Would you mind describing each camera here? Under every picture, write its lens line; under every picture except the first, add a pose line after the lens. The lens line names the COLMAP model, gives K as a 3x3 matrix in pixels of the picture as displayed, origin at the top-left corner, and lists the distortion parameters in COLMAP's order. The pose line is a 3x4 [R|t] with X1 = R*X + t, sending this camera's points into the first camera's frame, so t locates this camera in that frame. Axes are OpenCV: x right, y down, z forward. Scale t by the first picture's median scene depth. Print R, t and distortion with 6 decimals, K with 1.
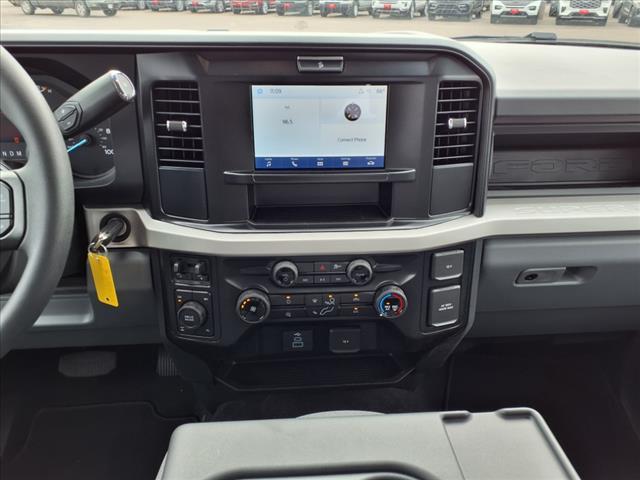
lens RADIAL K [[518.3, 0, 320.0], [0, 518.3, 240.0], [0, 0, 1]] dist [0.096368, -0.104780]
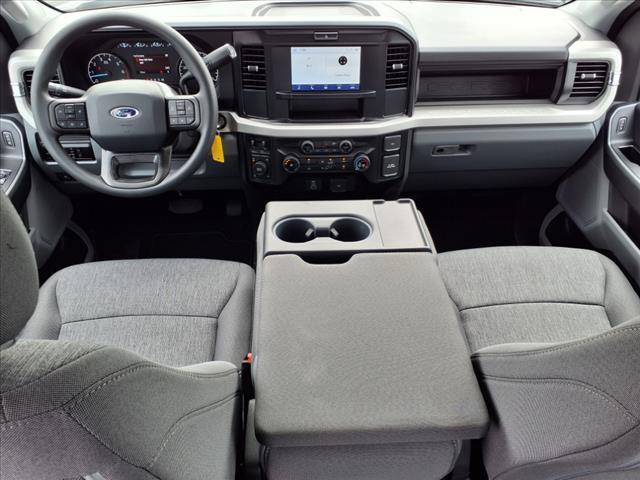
lens RADIAL K [[518.3, 0, 320.0], [0, 518.3, 240.0], [0, 0, 1]] dist [0.096368, -0.104780]
pose [[0.999693, 0.011280, -0.022053, 0.027382], [-0.006818, 0.981208, 0.192832, 0.031111], [0.023814, -0.192623, 0.980984, -0.981690]]
